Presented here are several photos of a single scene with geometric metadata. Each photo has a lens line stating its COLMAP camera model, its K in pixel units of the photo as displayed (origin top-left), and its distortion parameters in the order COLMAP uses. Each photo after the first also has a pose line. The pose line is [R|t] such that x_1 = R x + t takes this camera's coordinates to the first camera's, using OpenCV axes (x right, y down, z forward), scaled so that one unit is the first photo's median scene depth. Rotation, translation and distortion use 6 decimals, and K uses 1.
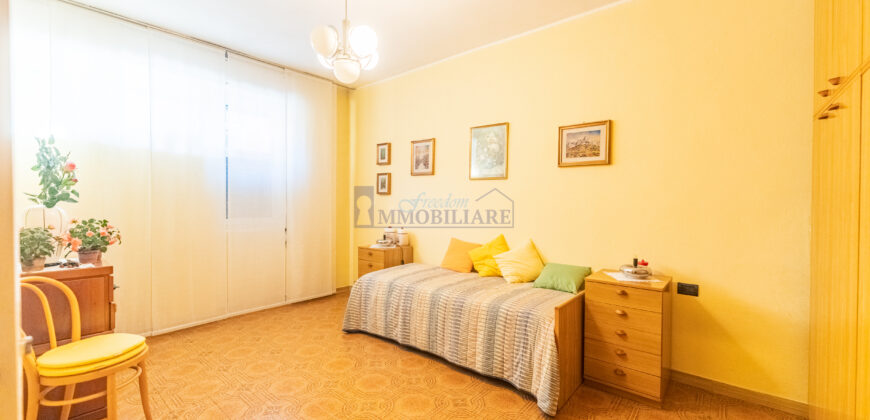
lens RADIAL K [[346.7, 0, 434.3], [0, 346.7, 207.2], [0, 0, 1]] dist [0.002927, 0.000030]
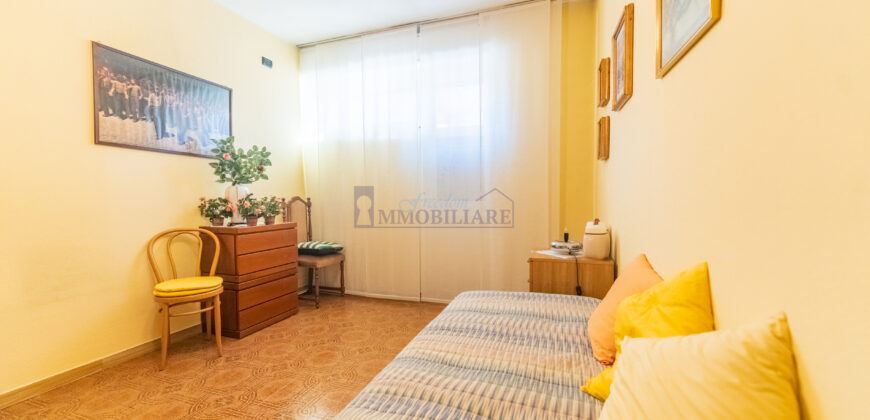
lens RADIAL K [[346.7, 0, 434.3], [0, 346.7, 209.1], [0, 0, 1]] dist [0.002927, 0.000030]
pose [[0.360502, 0.026342, -0.932386, 0.344015], [-0.005734, 0.999645, 0.026025, 0.035022], [0.932741, -0.004036, 0.360525, 0.726927]]
